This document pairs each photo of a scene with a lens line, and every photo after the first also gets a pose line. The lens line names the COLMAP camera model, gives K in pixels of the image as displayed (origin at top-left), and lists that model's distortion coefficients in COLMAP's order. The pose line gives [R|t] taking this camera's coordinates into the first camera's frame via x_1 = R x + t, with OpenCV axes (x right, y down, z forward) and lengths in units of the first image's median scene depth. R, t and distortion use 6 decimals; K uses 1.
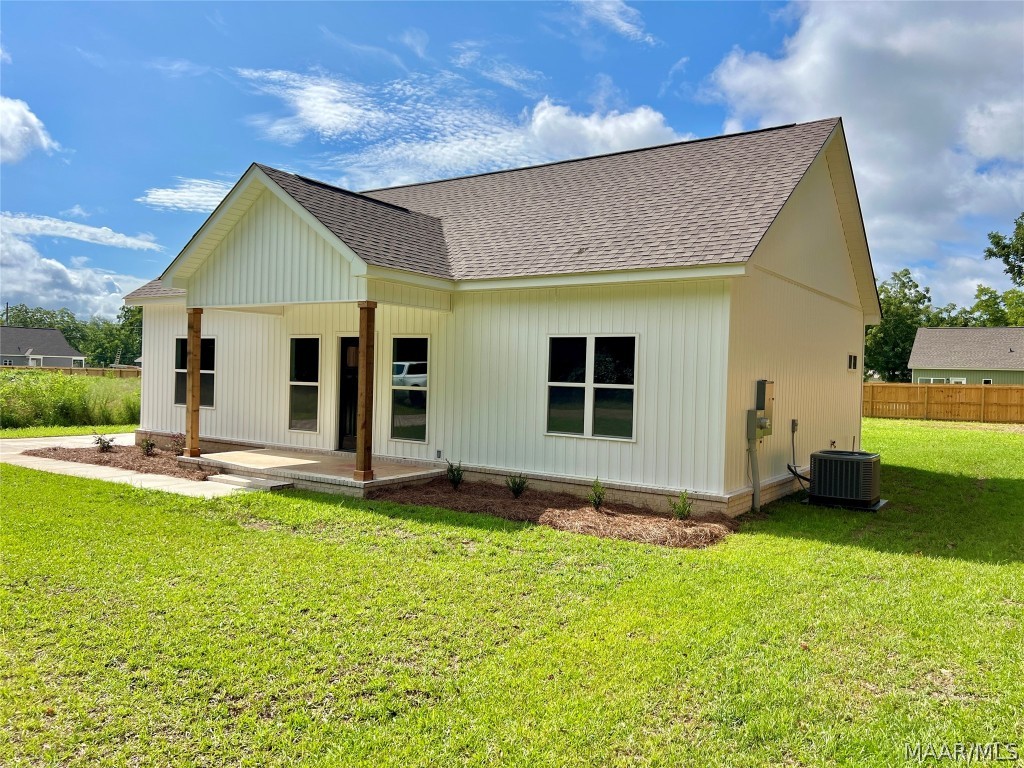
lens RADIAL K [[776.6, 0, 511.1], [0, 776.6, 372.4], [0, 0, 1]] dist [0.000425, 0.358930]
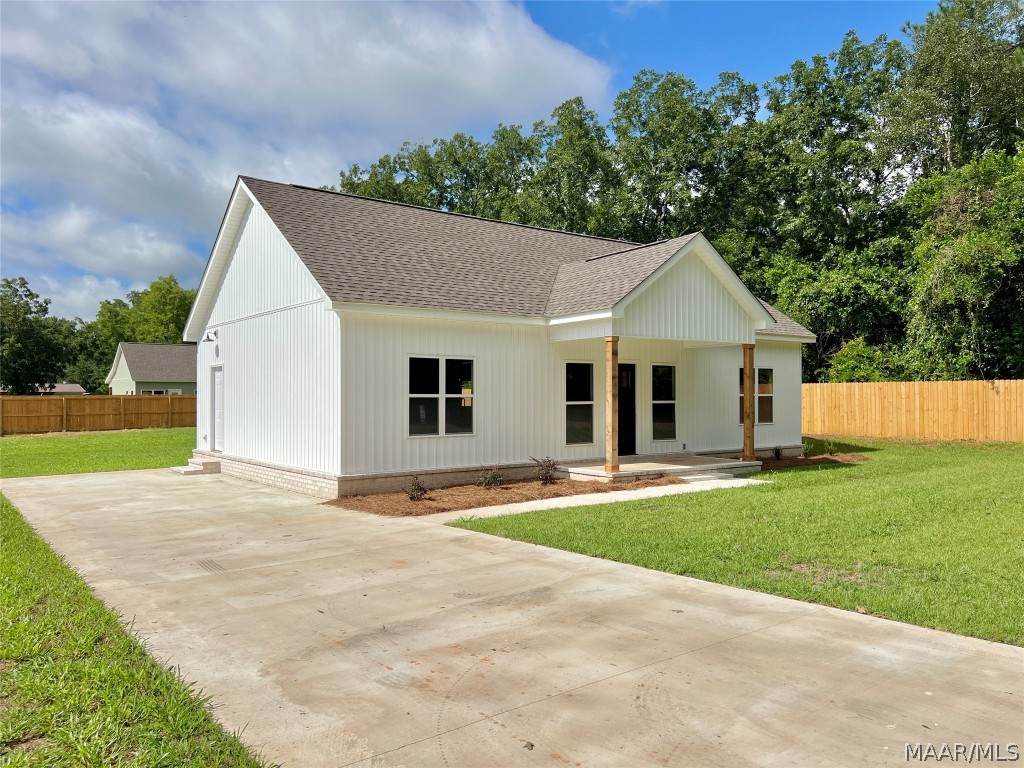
lens RADIAL K [[777.0, 0, 512.0], [0, 777.0, 384.0], [0, 0, 1]] dist [0.218900, -0.404574]
pose [[0.306838, -0.023071, 0.951482, -1.495977], [0.001494, 0.999717, 0.023759, -0.043898], [-0.951760, -0.005869, 0.306786, 0.813253]]
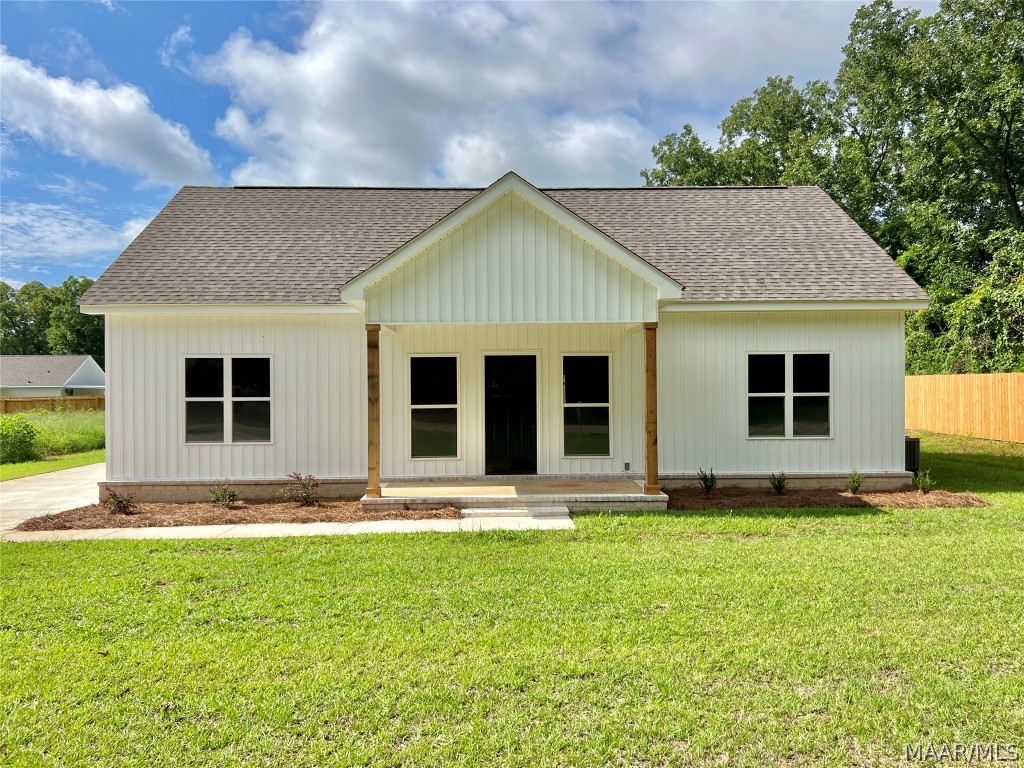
lens RADIAL K [[777.0, 0, 512.0], [0, 777.0, 384.0], [0, 0, 1]] dist [0.218900, -0.404574]
pose [[0.805048, -0.044048, 0.591571, -0.798953], [0.029193, 0.998973, 0.034656, -0.045073], [-0.592490, -0.010630, 0.805507, 0.225277]]
